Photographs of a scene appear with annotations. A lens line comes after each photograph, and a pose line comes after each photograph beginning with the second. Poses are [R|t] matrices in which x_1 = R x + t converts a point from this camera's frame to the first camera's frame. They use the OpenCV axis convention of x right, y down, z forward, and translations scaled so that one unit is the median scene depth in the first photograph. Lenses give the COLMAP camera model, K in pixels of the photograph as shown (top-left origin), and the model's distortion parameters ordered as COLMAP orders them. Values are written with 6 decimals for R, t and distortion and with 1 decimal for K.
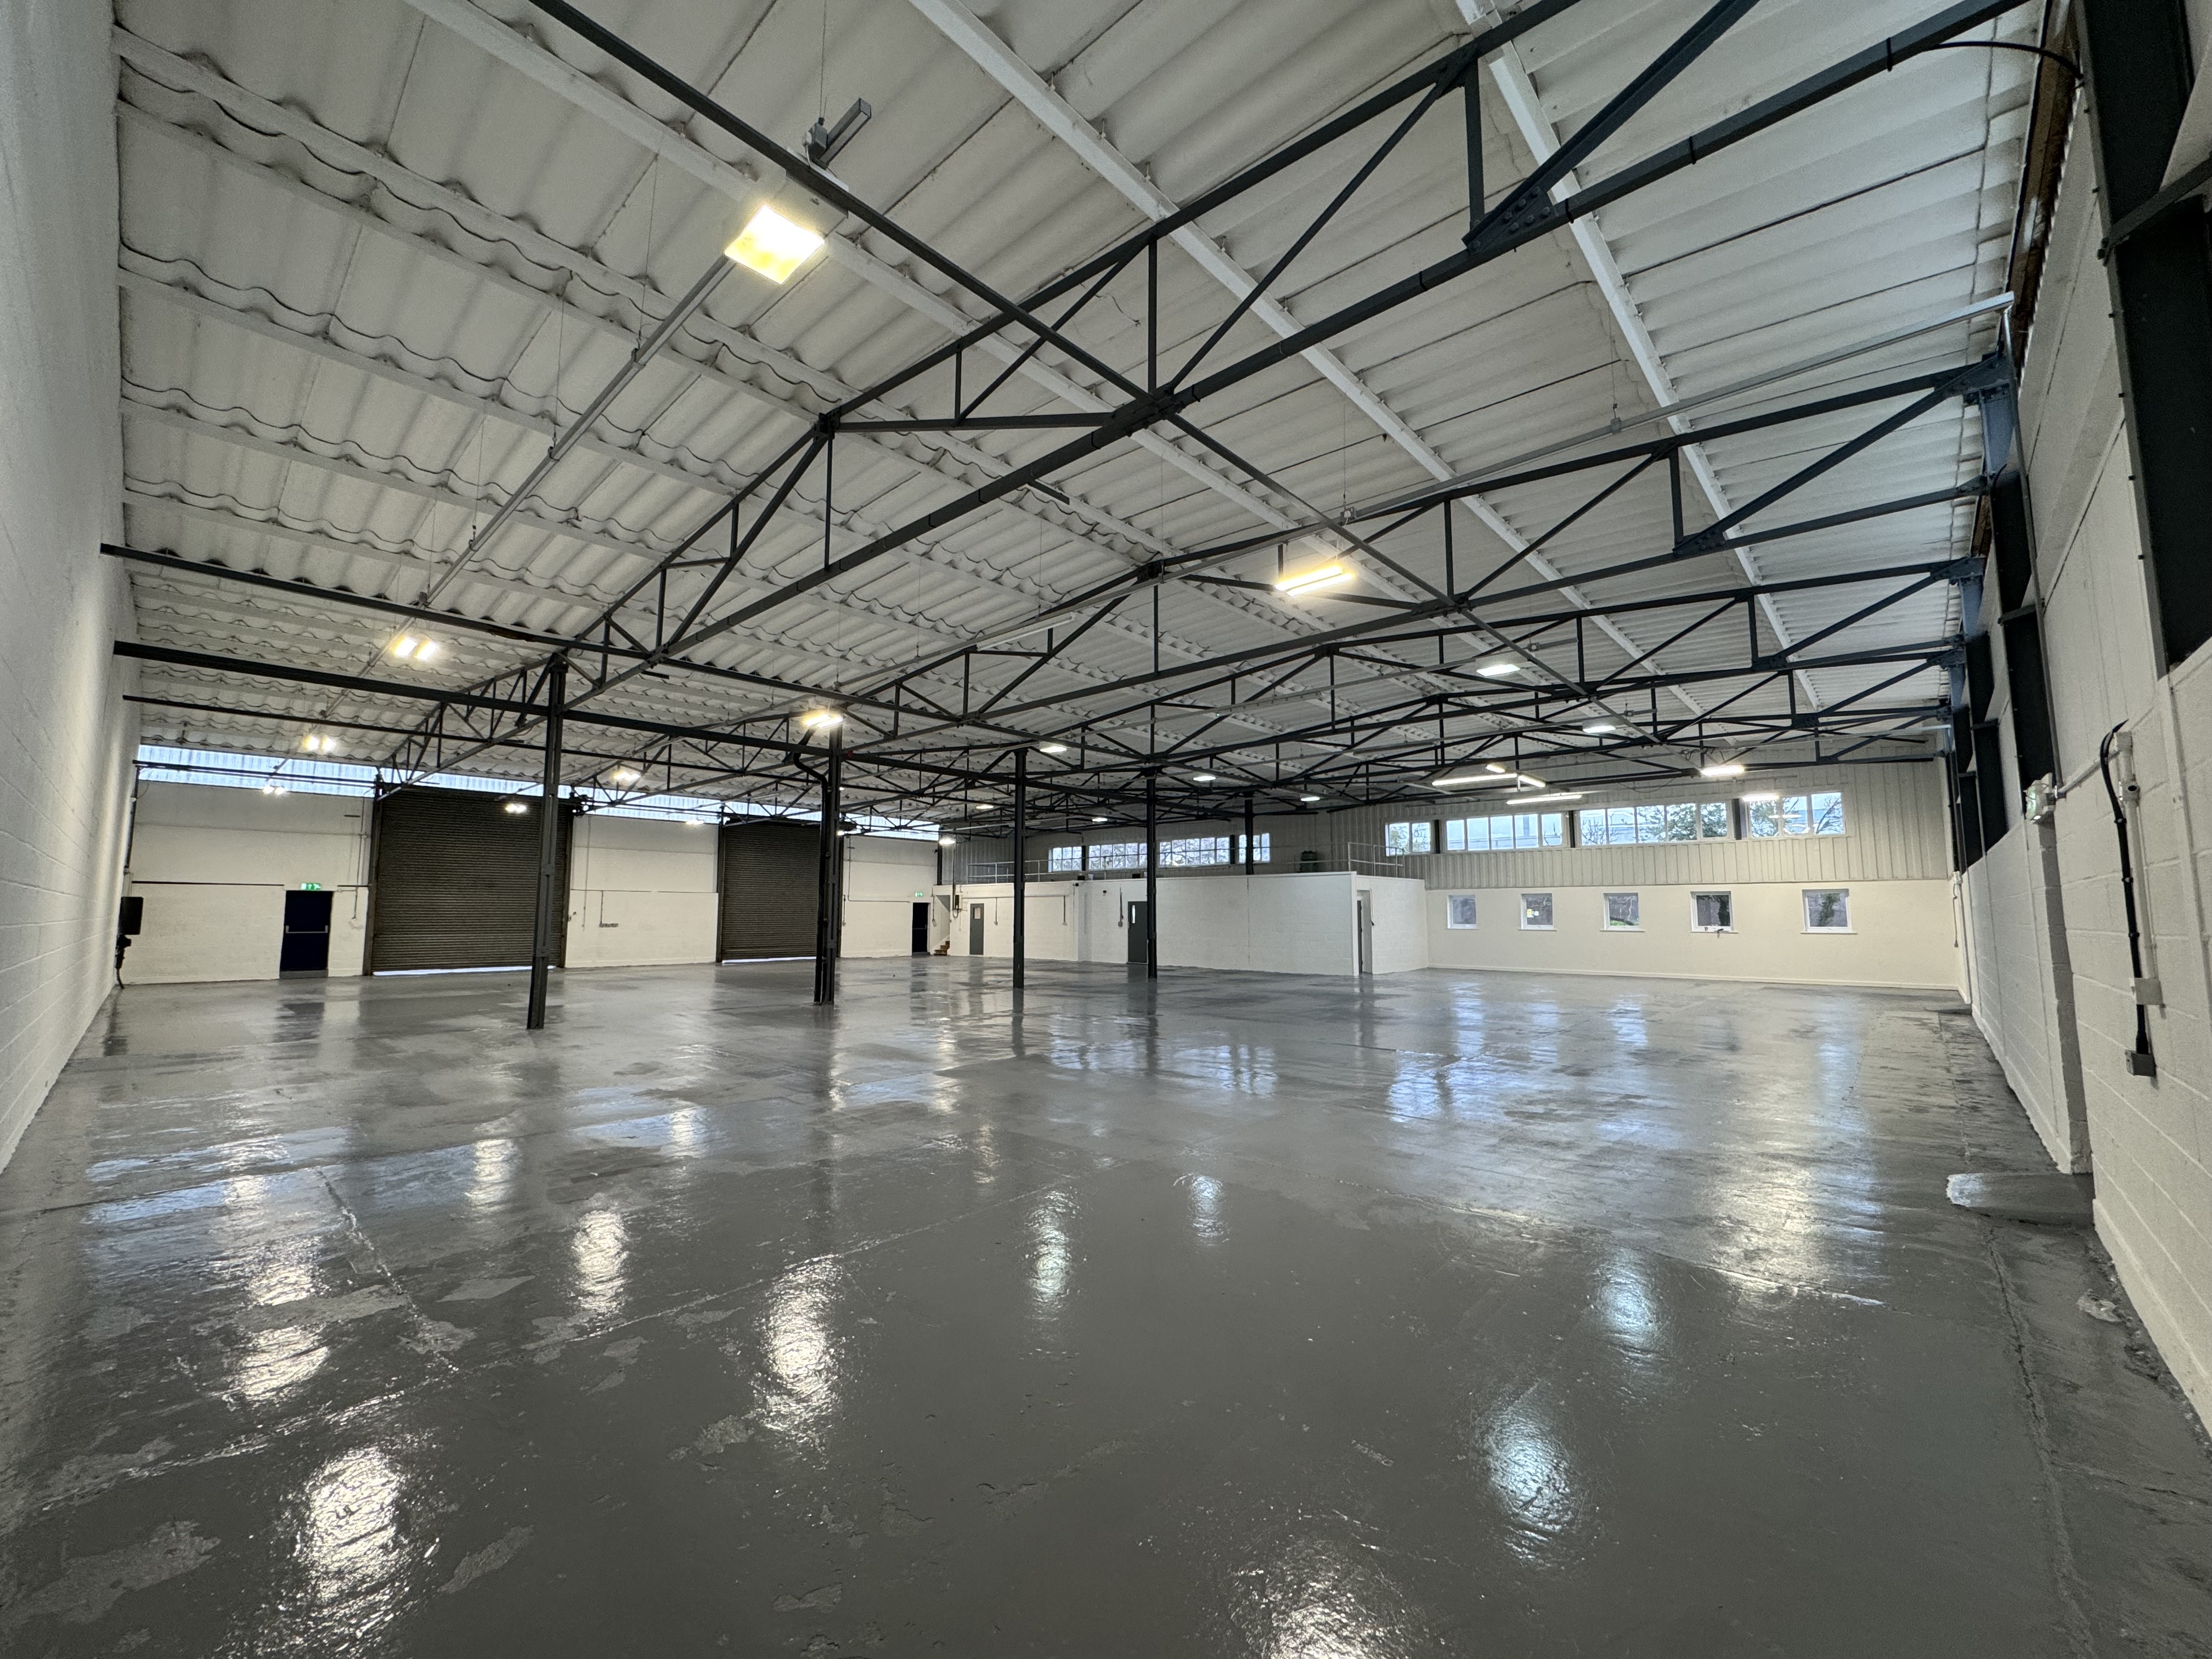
lens RADIAL K [[886.9, 0, 1086.2], [0, 886.9, 827.2], [0, 0, 1]] dist [0.000575, -0.000051]
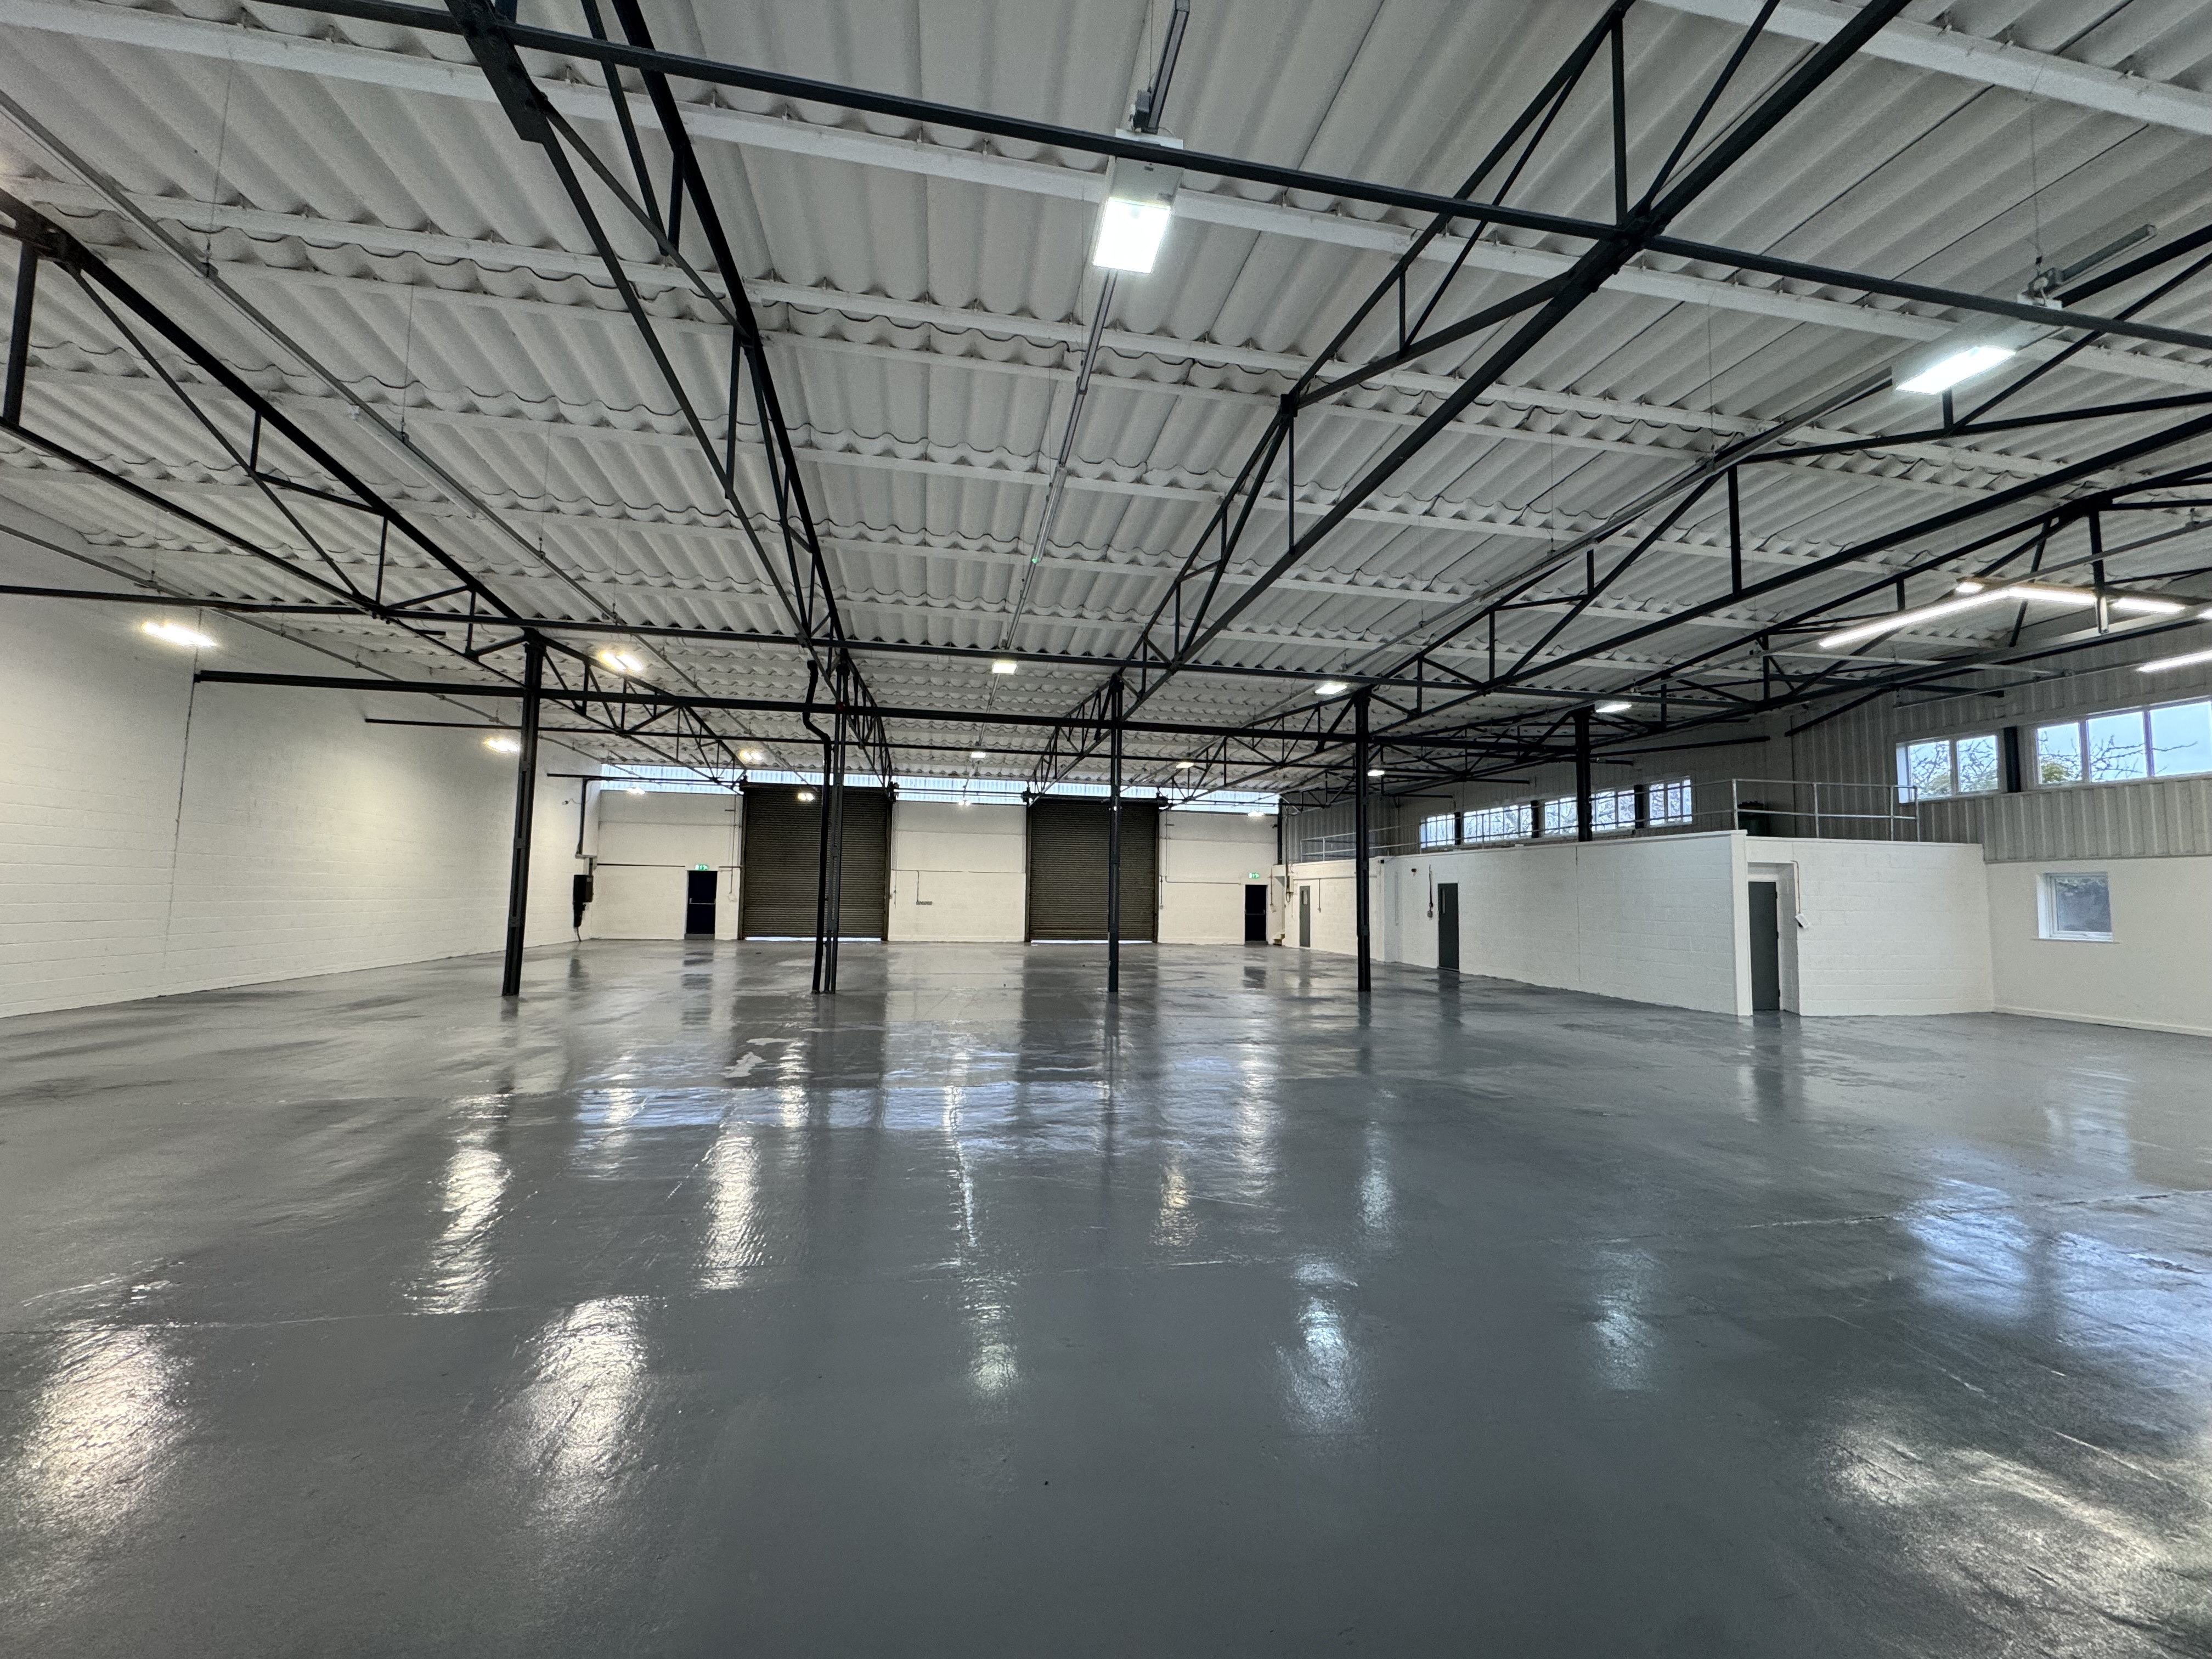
lens RADIAL K [[866.2, 0, 1108.5], [0, 866.2, 808.1], [0, 0, 1]] dist [0.006429, -0.000081]
pose [[0.808815, -0.046358, -0.586233, 0.080716], [0.040936, 0.998908, -0.022512, 0.008620], [0.586637, -0.005790, 0.809830, 0.085420]]
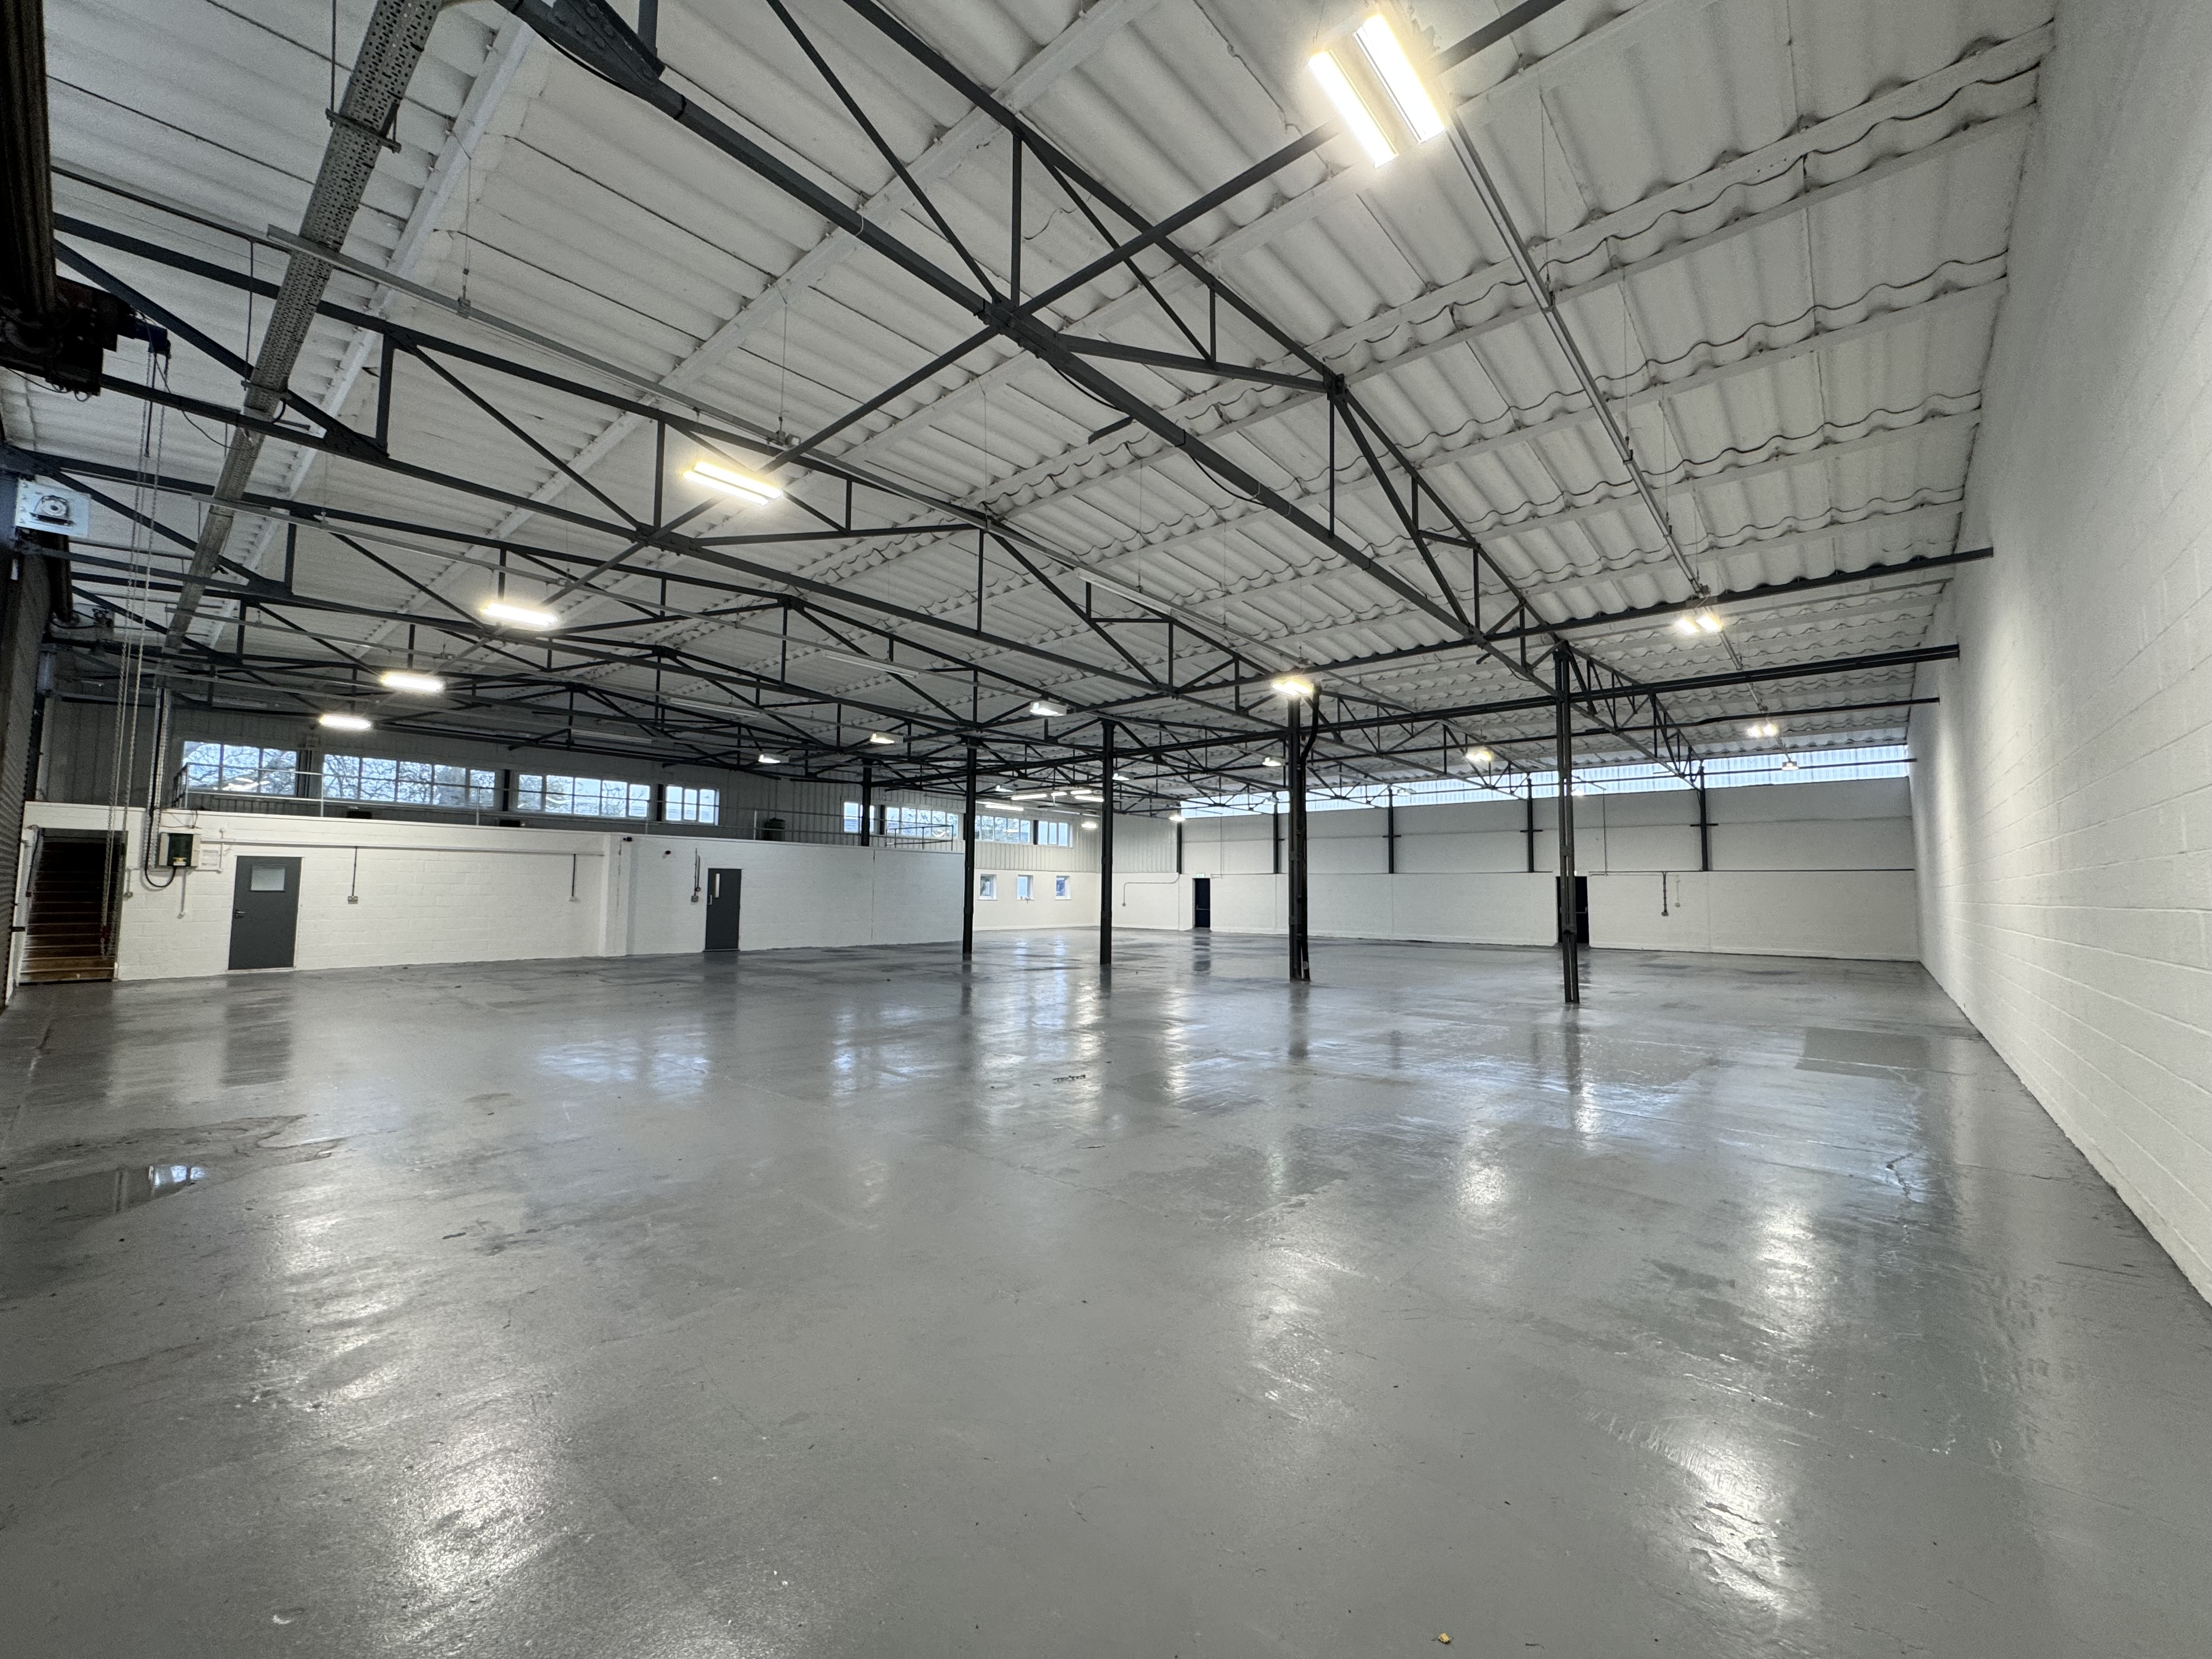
lens RADIAL K [[886.9, 0, 1086.2], [0, 886.9, 827.2], [0, 0, 1]] dist [0.000575, -0.000051]
pose [[0.038309, -0.073324, -0.996572, 1.120984], [0.085831, 0.993860, -0.069825, 0.115313], [0.995573, -0.082862, 0.044367, 1.182626]]
